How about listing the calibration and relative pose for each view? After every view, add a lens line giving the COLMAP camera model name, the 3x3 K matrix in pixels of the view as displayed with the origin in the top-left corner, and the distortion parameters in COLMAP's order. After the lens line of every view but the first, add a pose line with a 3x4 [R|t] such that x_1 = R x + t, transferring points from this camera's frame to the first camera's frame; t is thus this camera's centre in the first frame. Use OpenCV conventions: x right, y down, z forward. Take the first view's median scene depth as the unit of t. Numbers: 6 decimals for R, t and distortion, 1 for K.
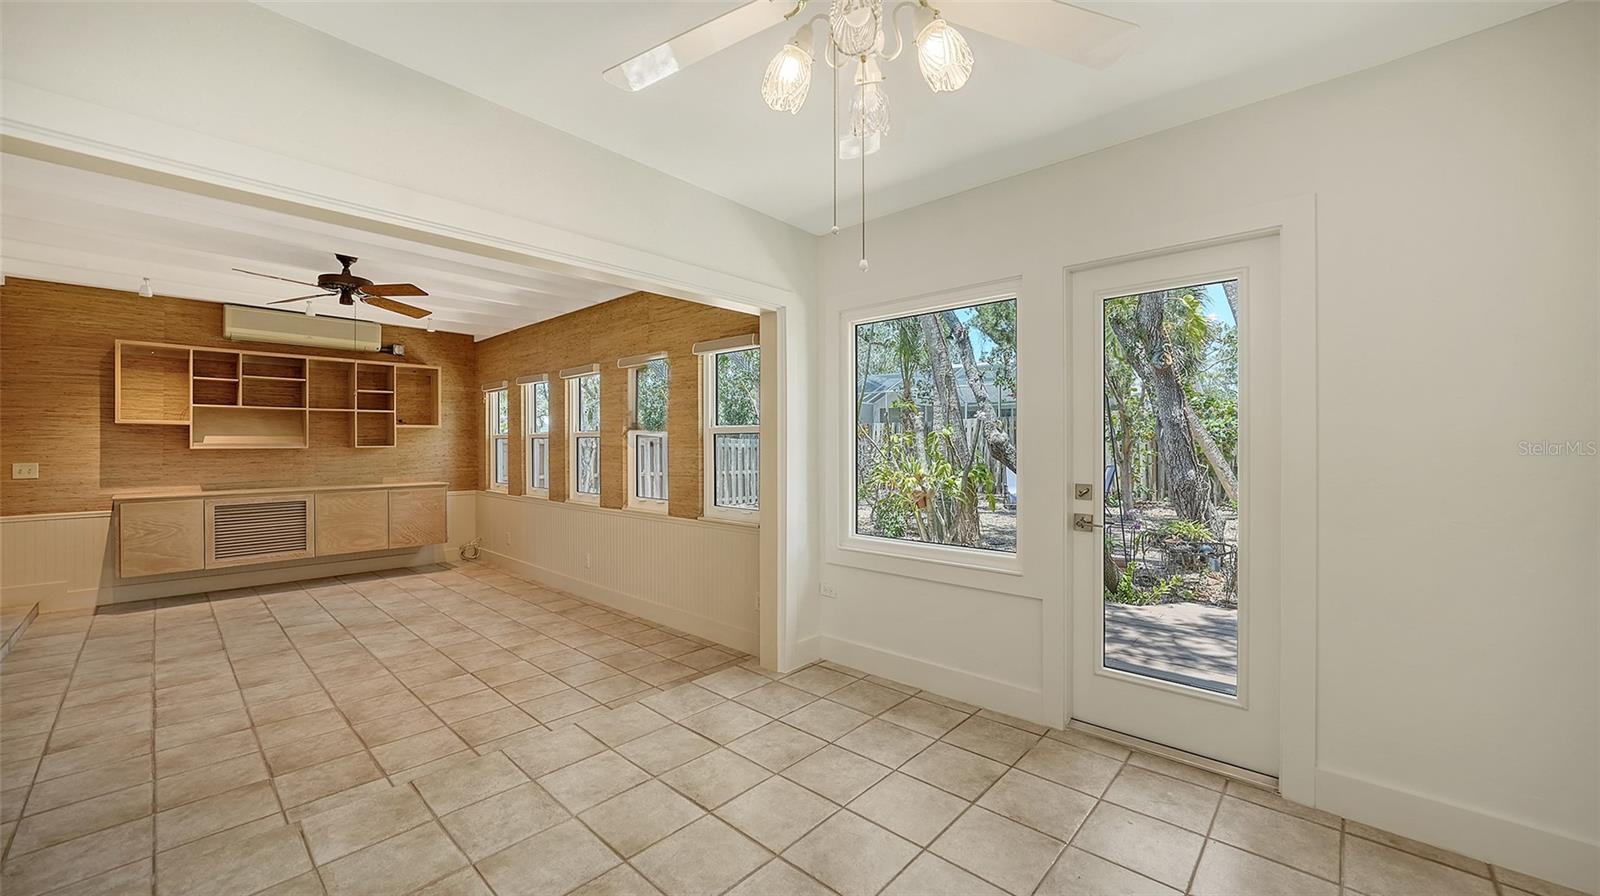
lens RADIAL K [[598.5, 0, 825.1], [0, 598.5, 440.1], [0, 0, 1]] dist [-0.015024, 0.000922]
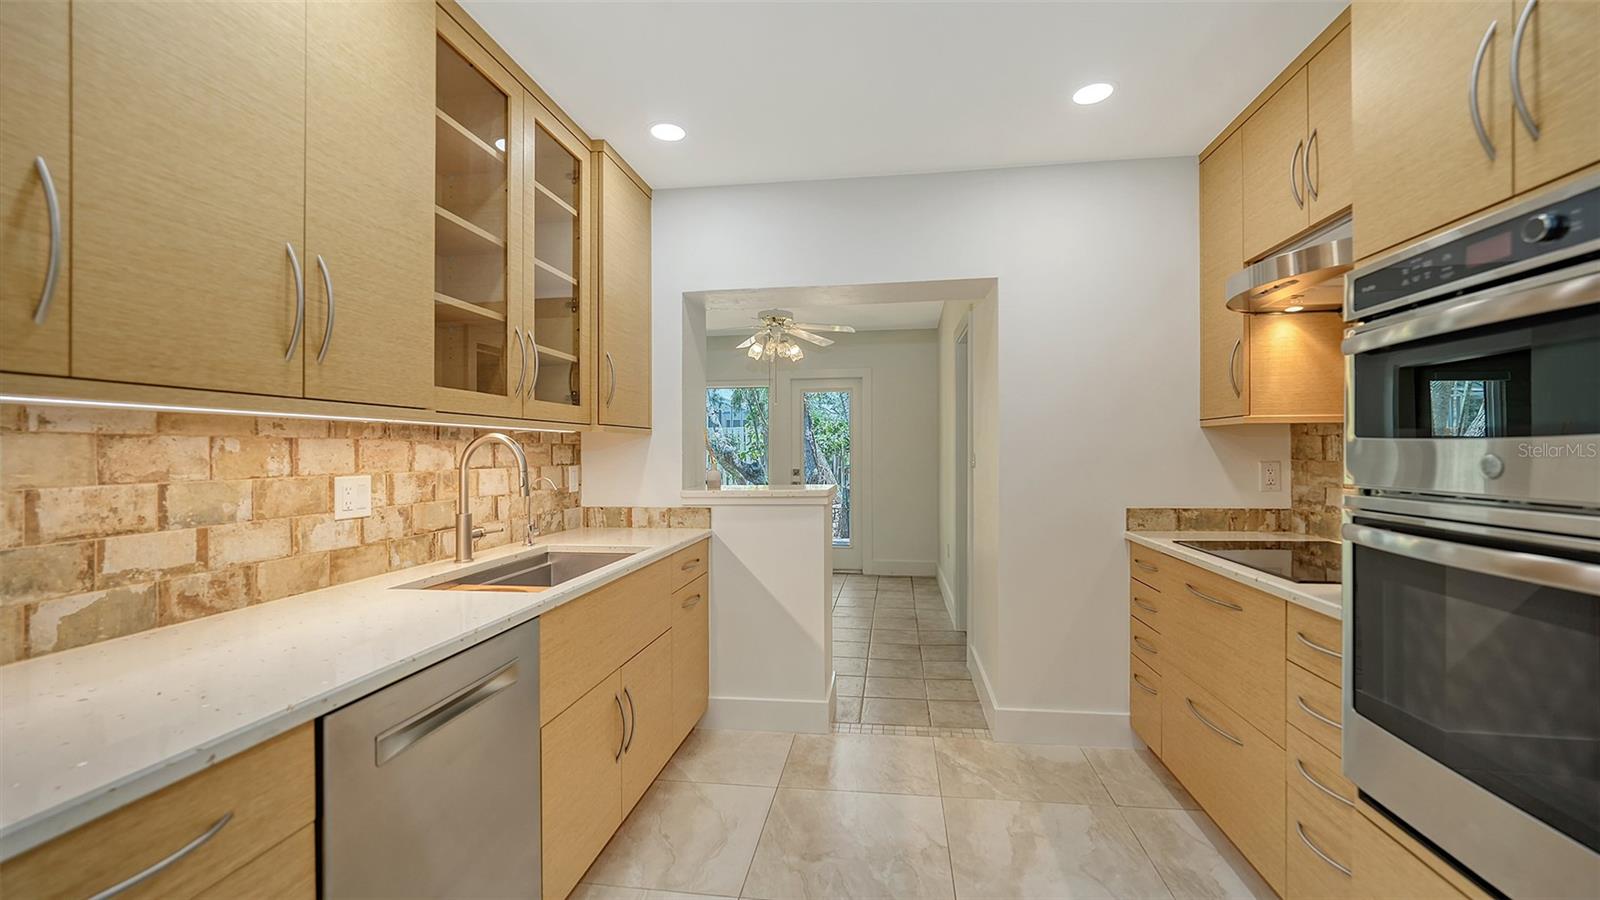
lens RADIAL K [[645.1, 0, 803.9], [0, 645.1, 452.3], [0, 0, 1]] dist [-0.011995, 0.001575]
pose [[0.836764, 0.006085, 0.547530, -0.414201], [-0.011751, 0.999908, 0.006846, -0.005953], [-0.547438, -0.012163, 0.836758, -0.509238]]
